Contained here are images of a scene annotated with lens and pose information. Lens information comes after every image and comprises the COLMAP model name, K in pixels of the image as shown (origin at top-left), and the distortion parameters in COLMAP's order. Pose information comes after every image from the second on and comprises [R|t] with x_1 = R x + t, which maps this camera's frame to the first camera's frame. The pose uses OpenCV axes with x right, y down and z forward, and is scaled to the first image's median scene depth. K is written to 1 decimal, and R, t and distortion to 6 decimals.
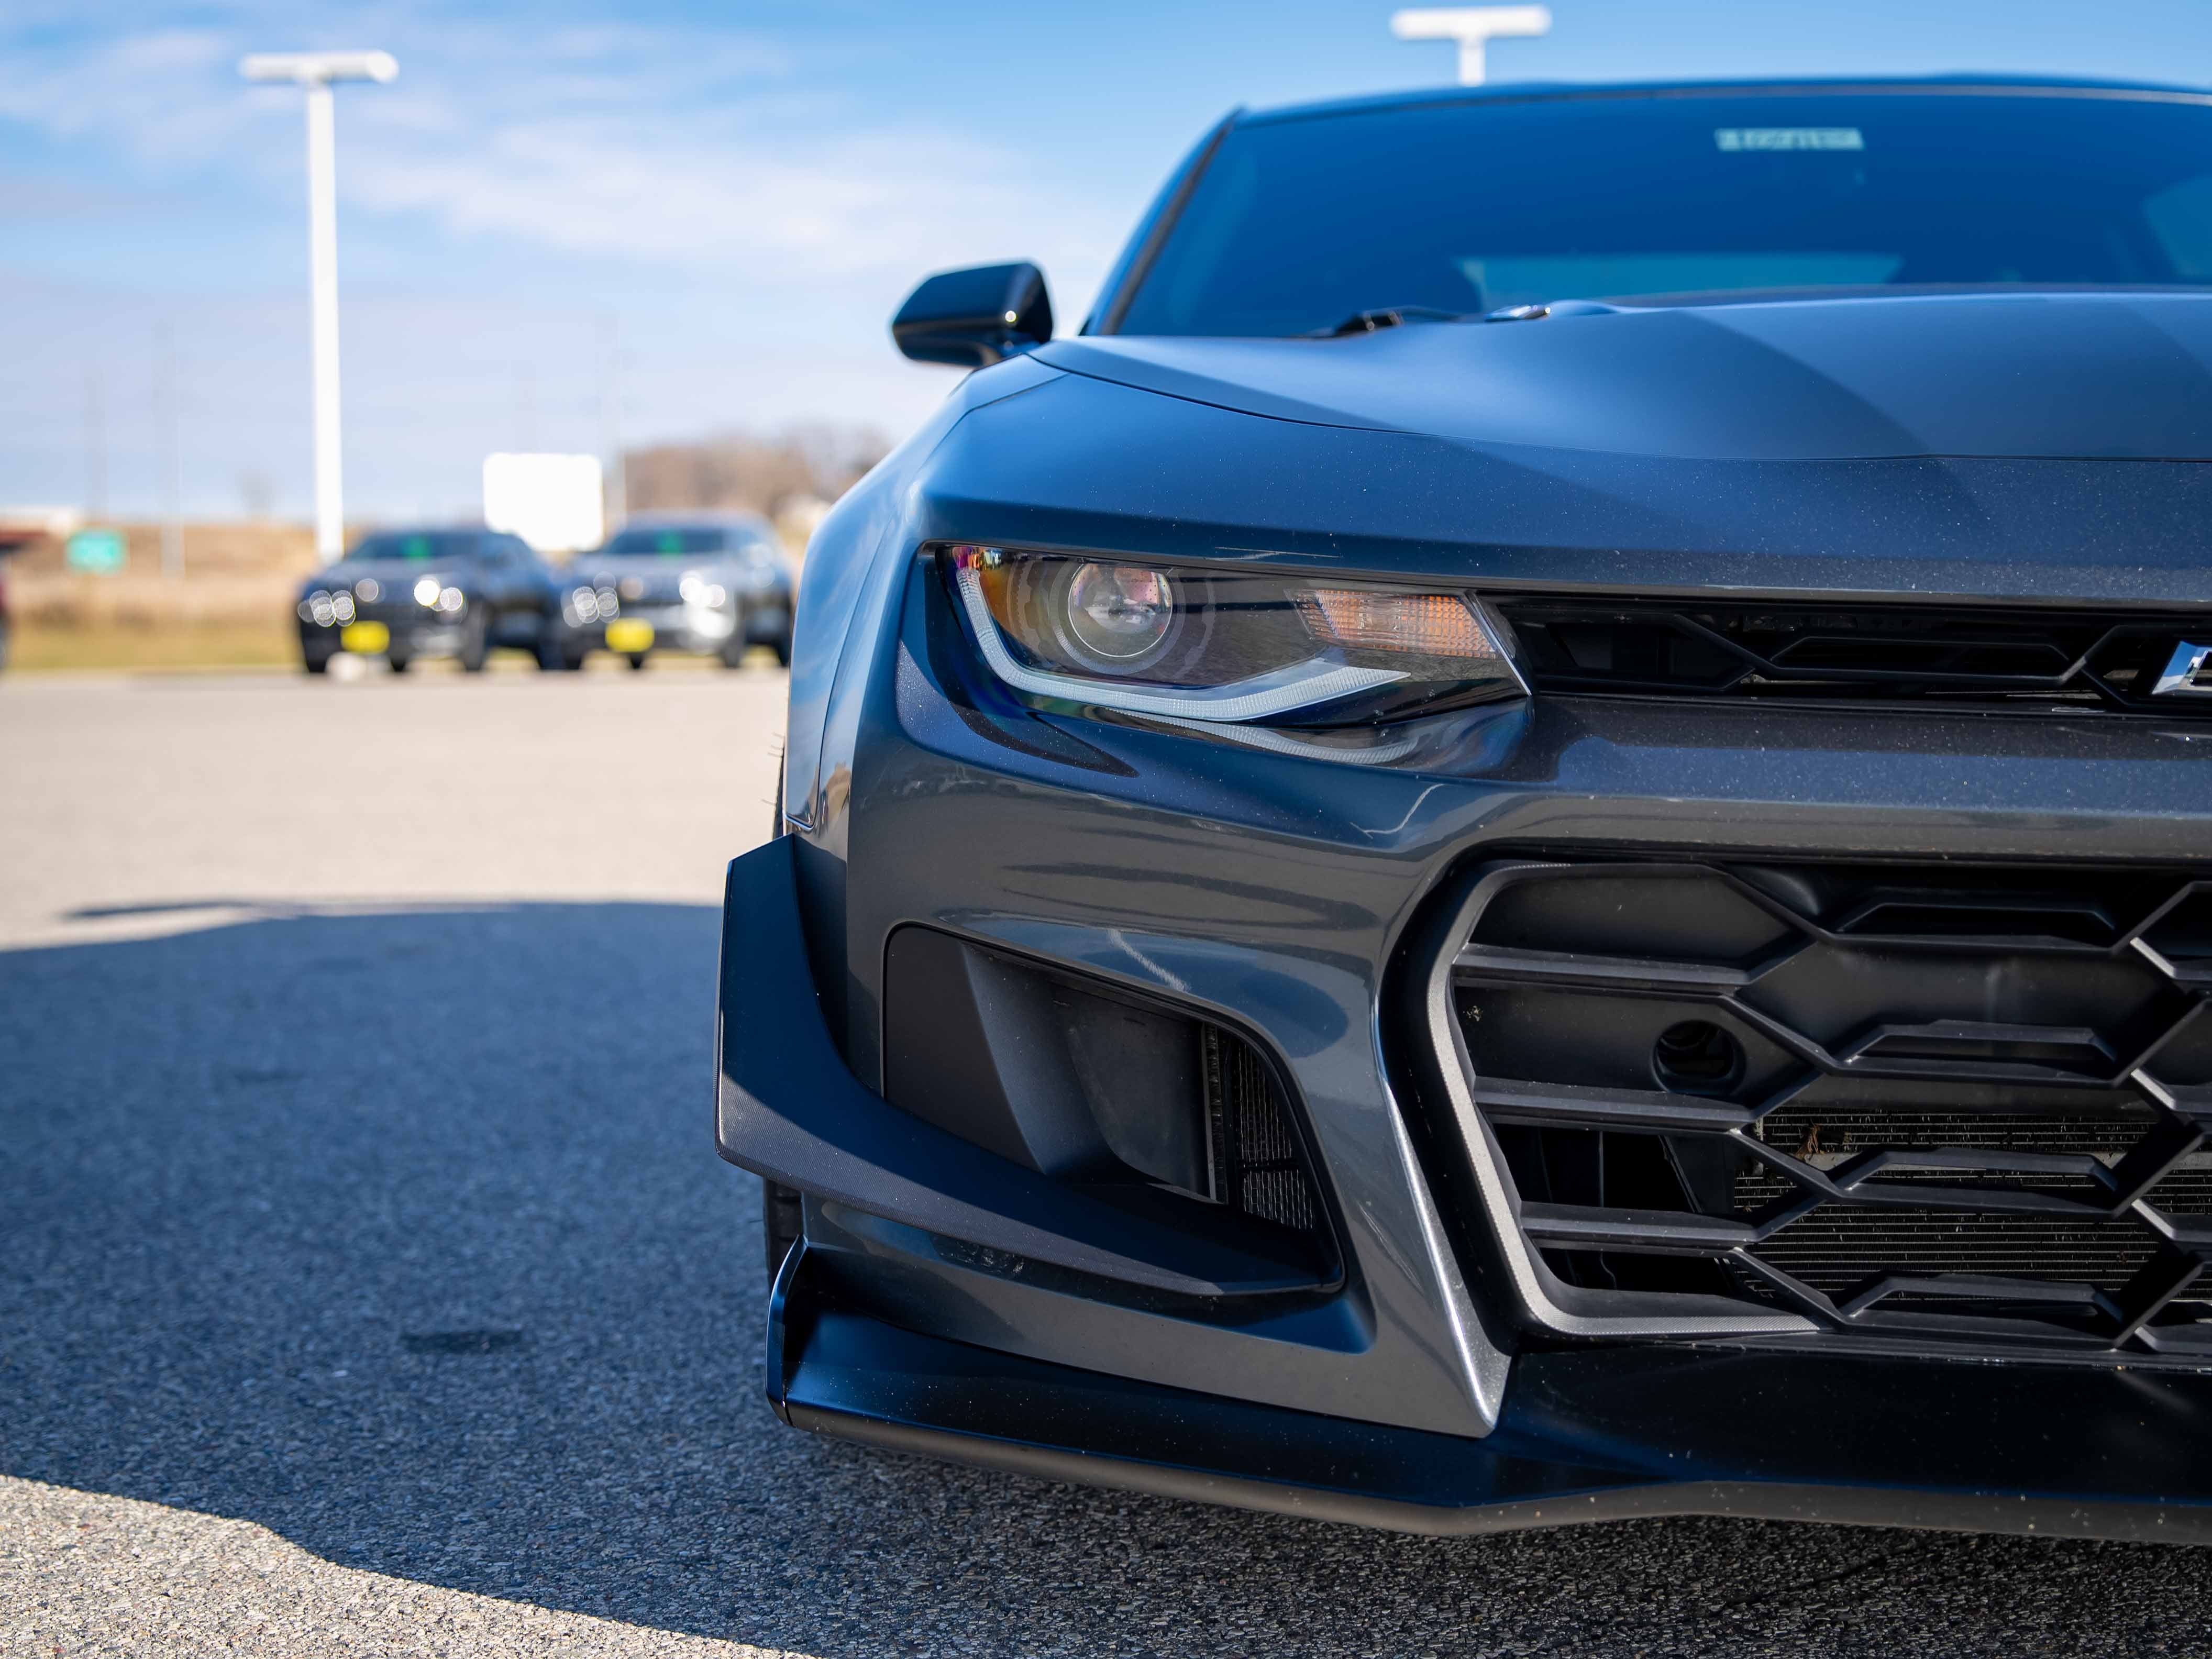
lens RADIAL K [[3551.2, 0, 1106.0], [0, 3551.2, 829.5], [0, 0, 1]] dist [0.025108, 0.100575]
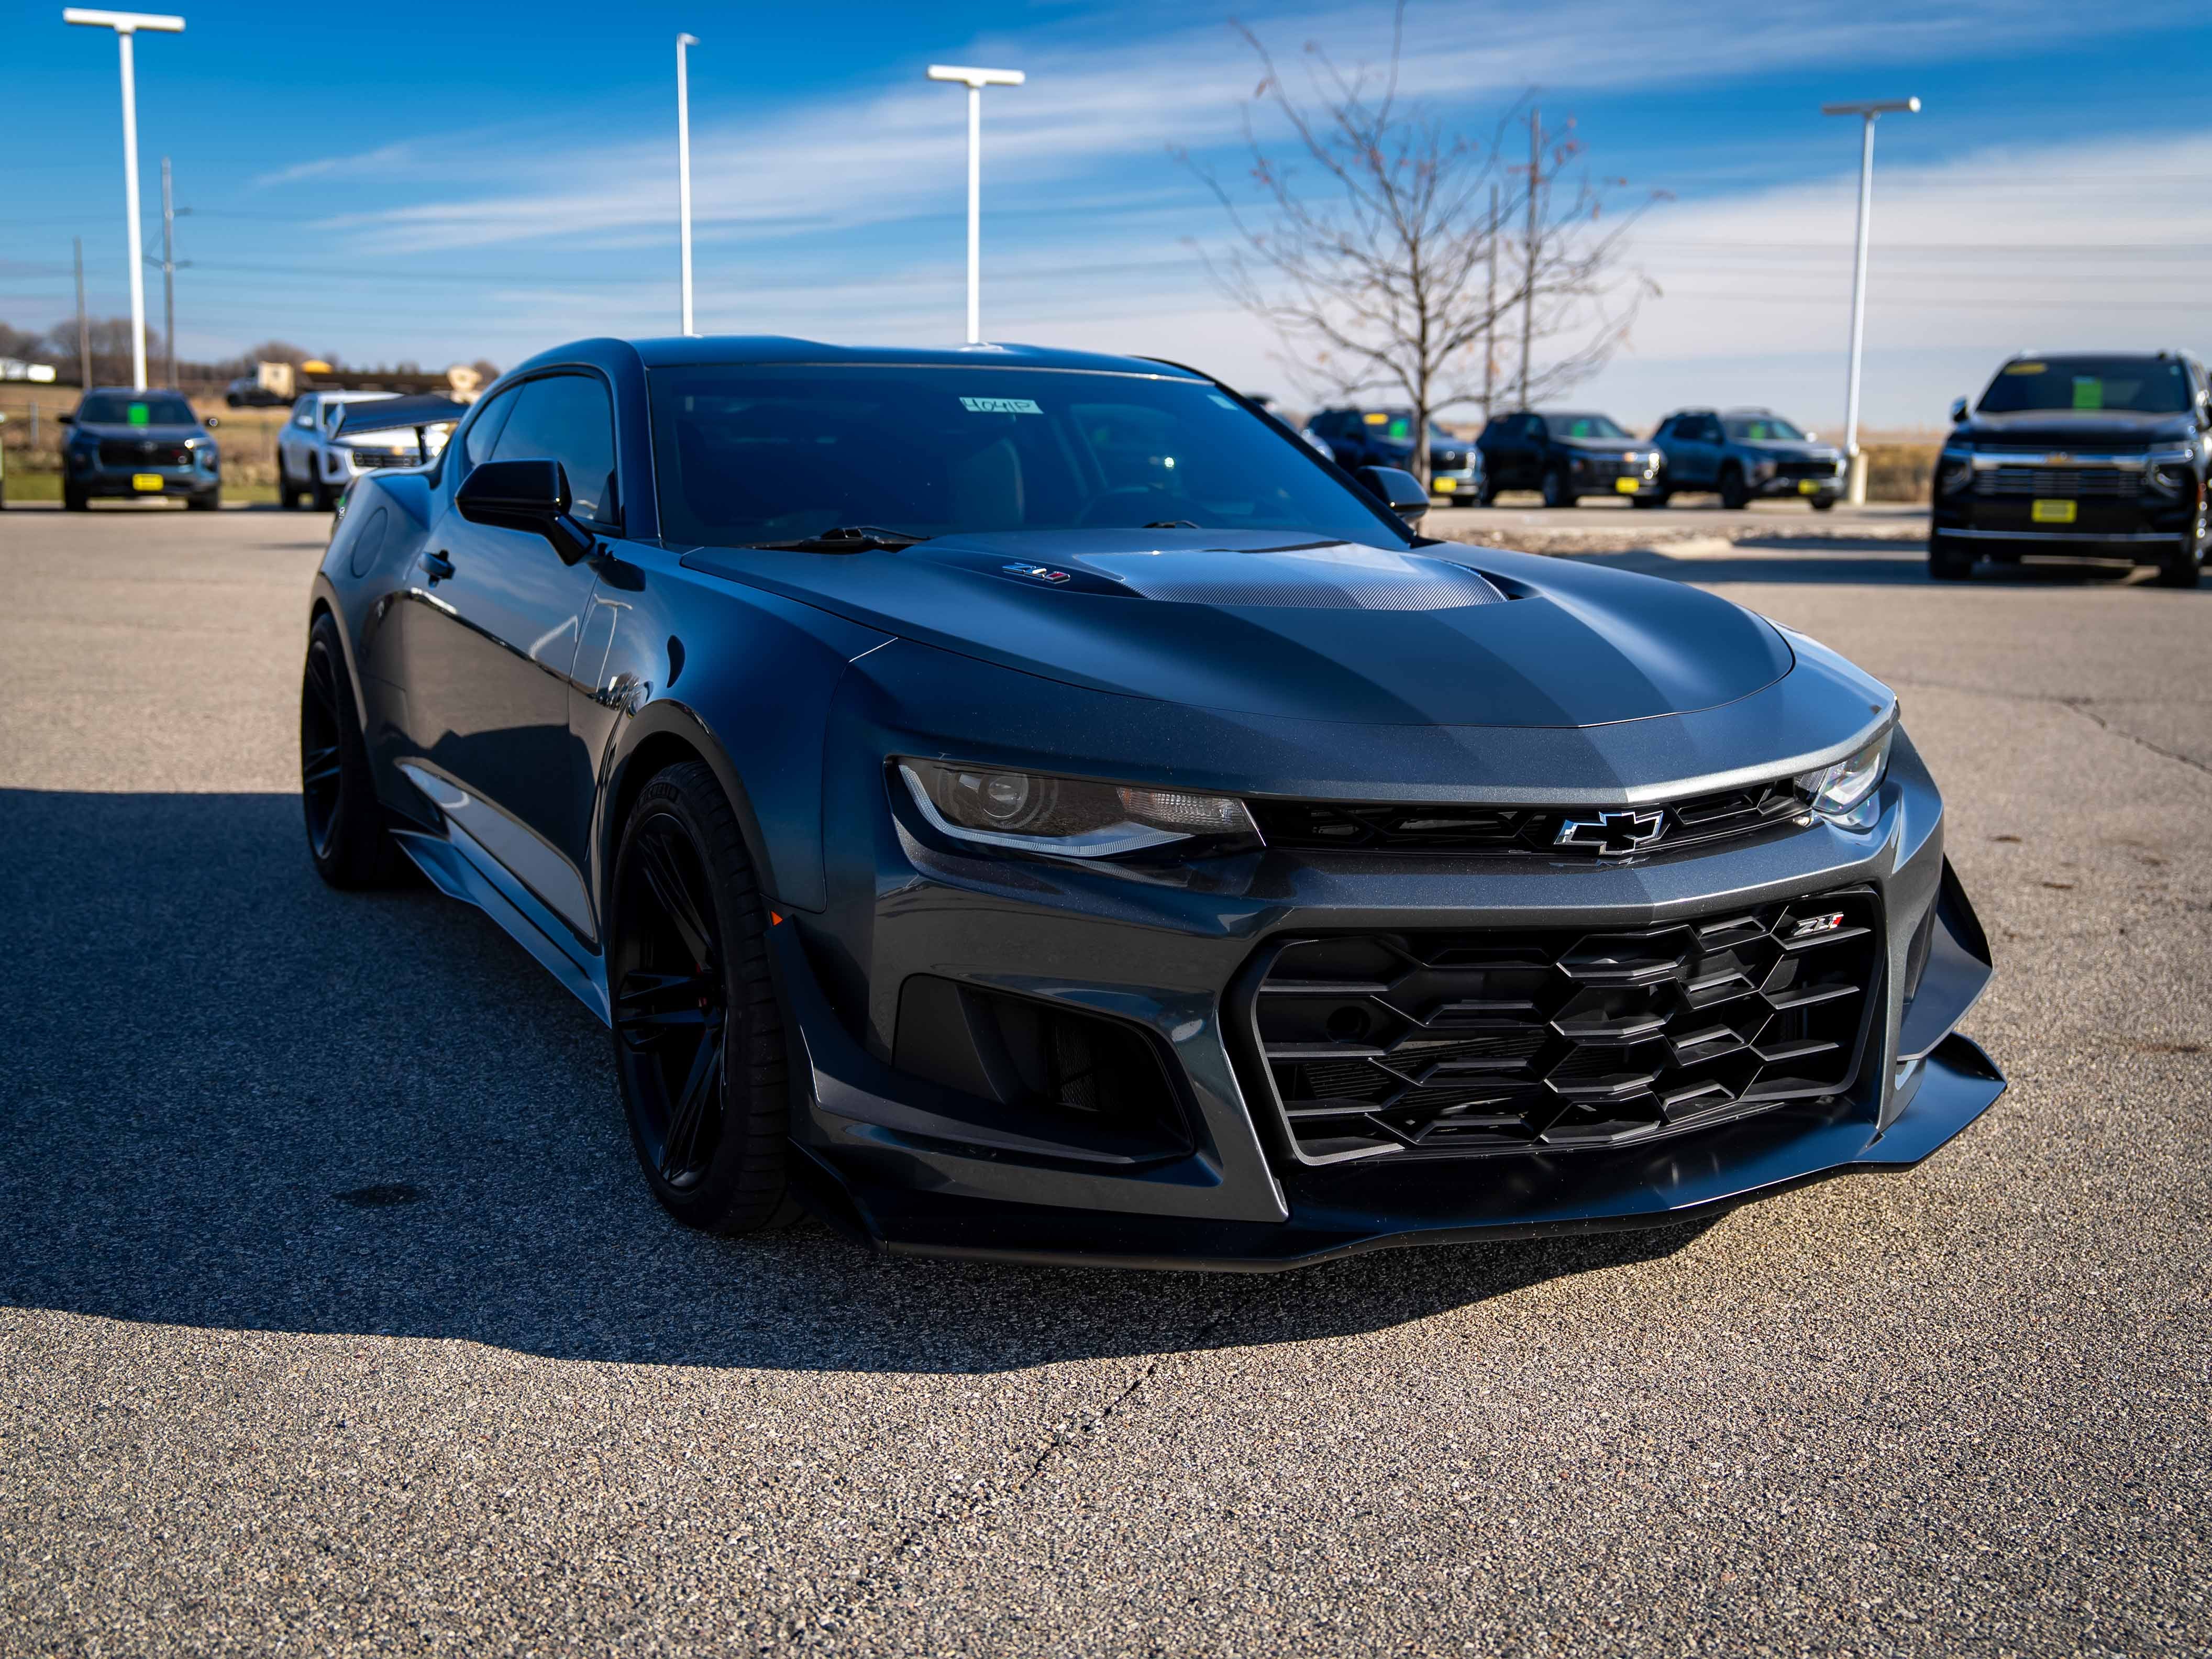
lens RADIAL K [[2463.1, 0, 1109.7], [0, 2463.1, 850.7], [0, 0, 1]] dist [0.019826, 0.017048]
pose [[0.876489, -0.057114, 0.478022, -0.471024], [0.008792, 0.994671, 0.102721, -0.136772], [-0.481342, -0.085831, 0.872320, -0.123647]]
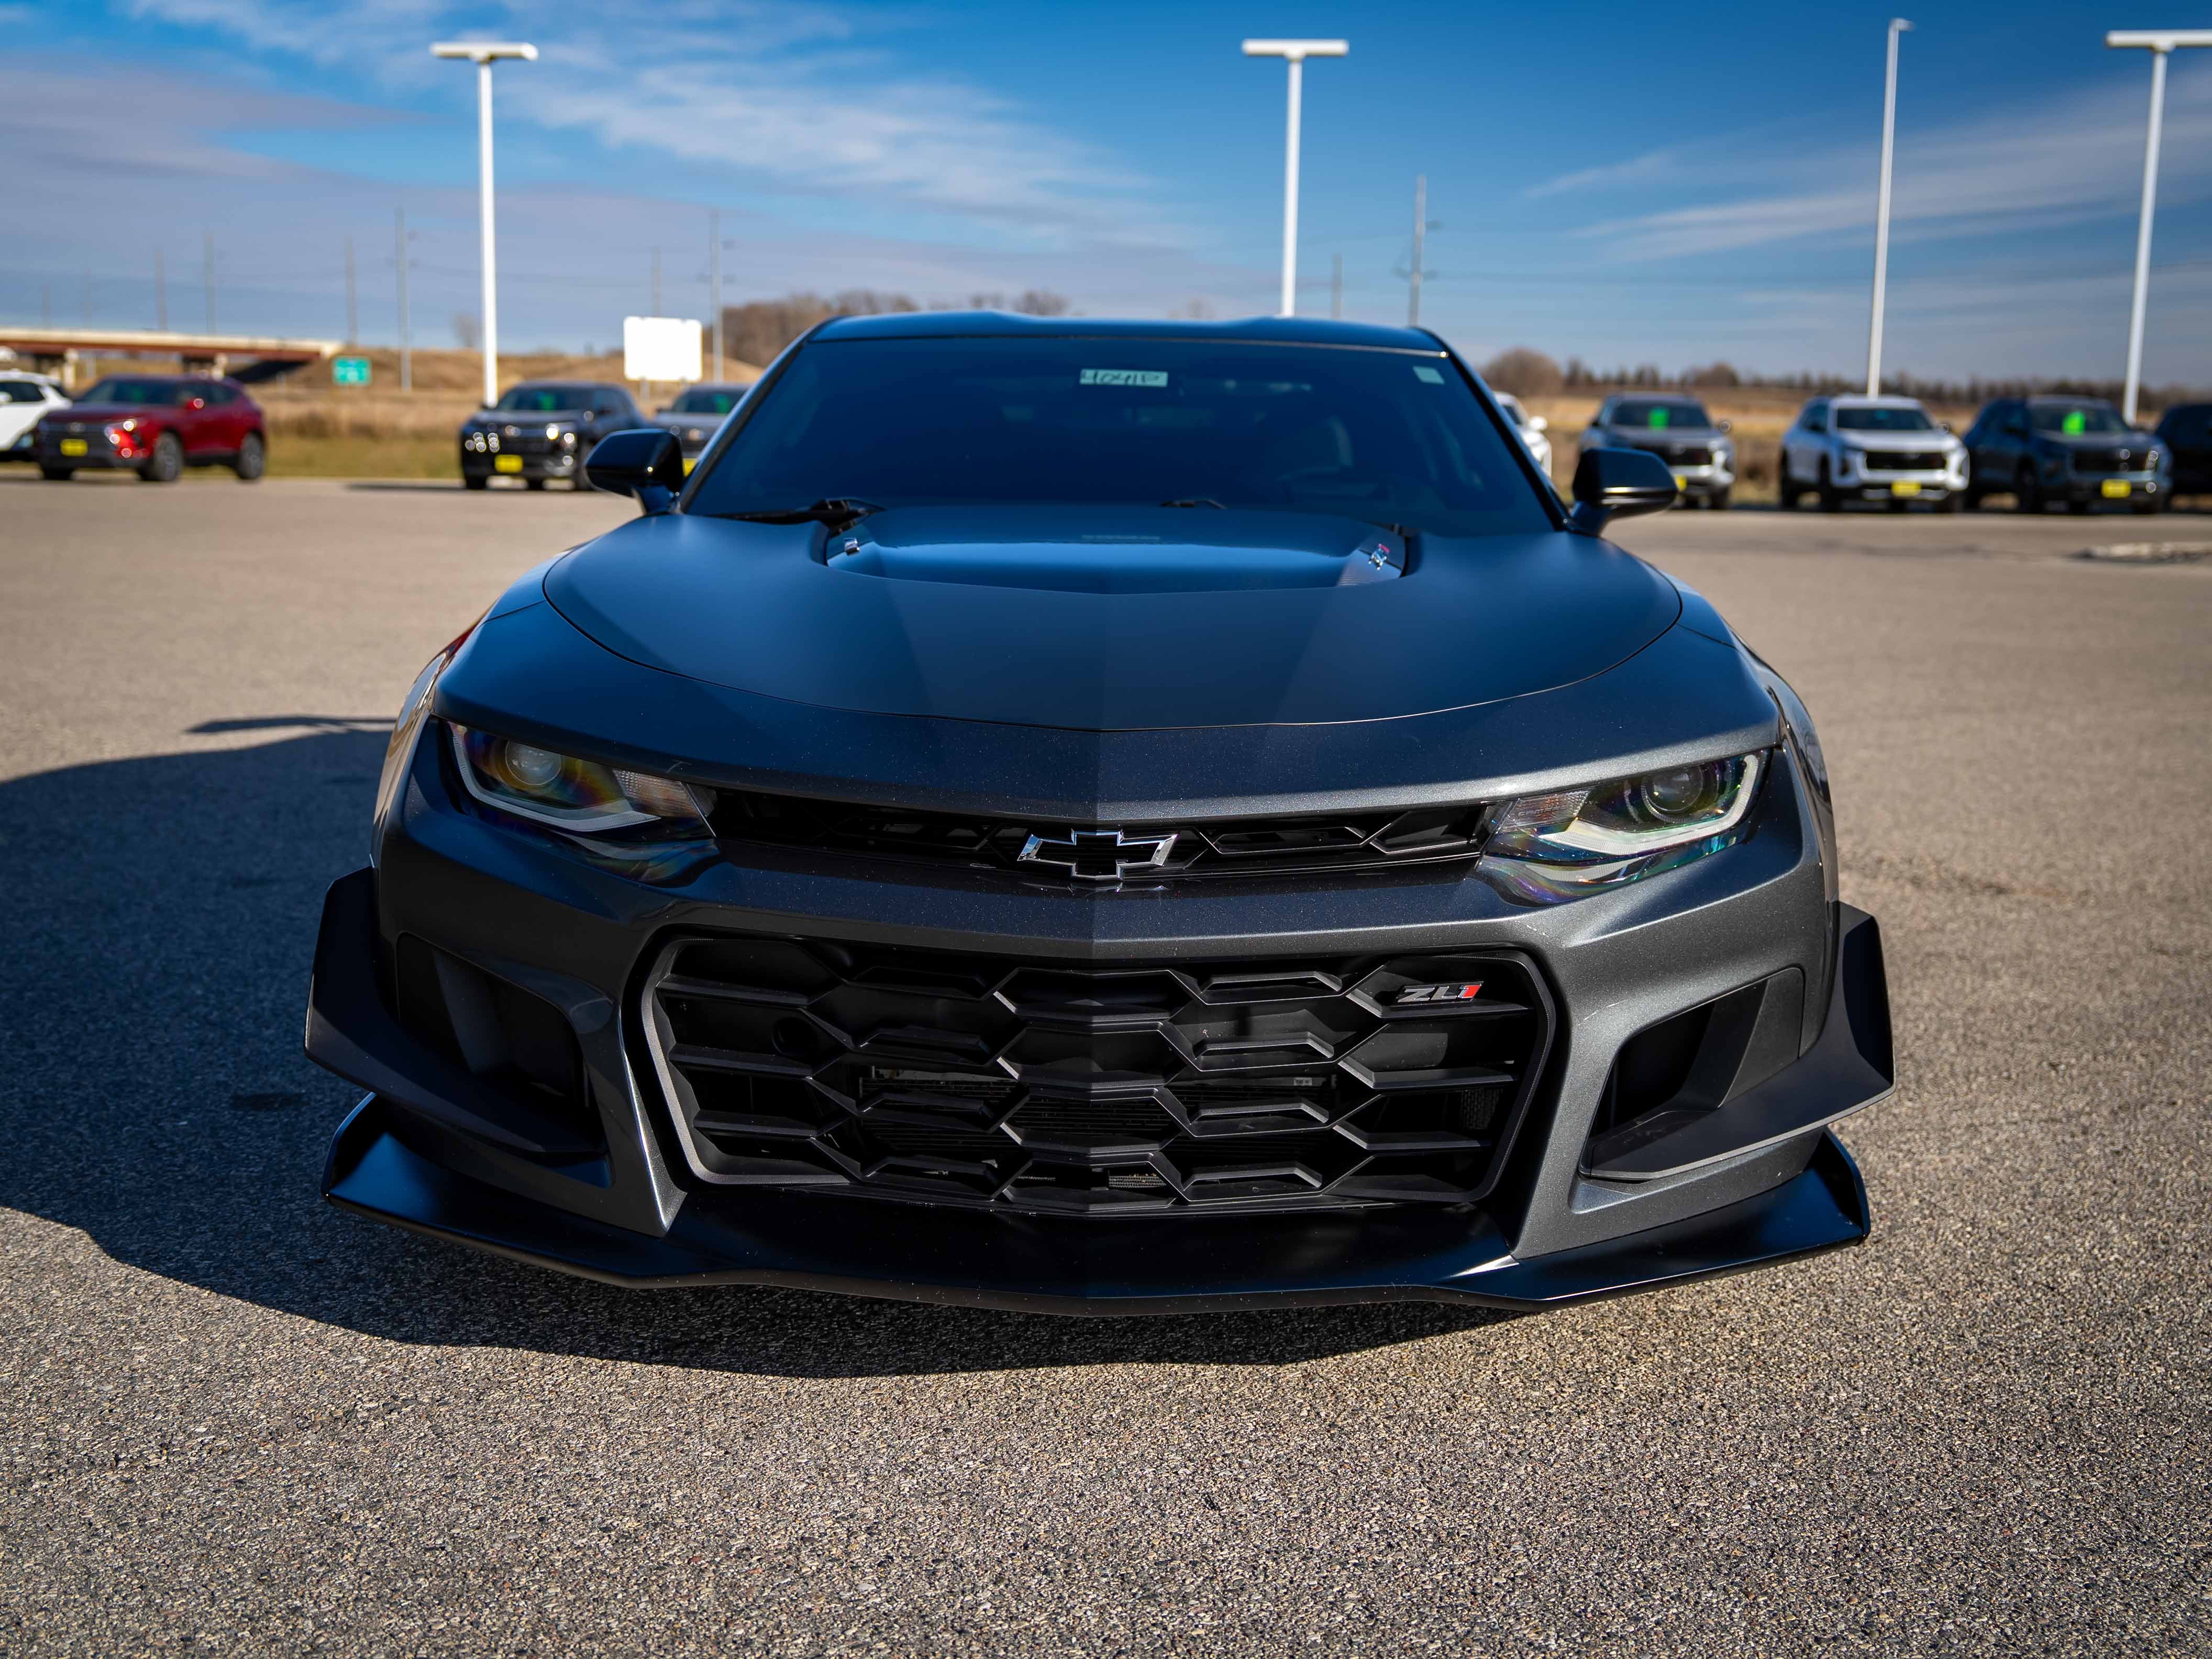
lens RADIAL K [[2463.1, 0, 1109.7], [0, 2463.1, 850.7], [0, 0, 1]] dist [0.019826, 0.017048]
pose [[0.999411, 0.027581, 0.020429, 0.227532], [-0.029605, 0.993873, 0.106492, -0.132265], [-0.017367, -0.107034, 0.994104, -0.212363]]
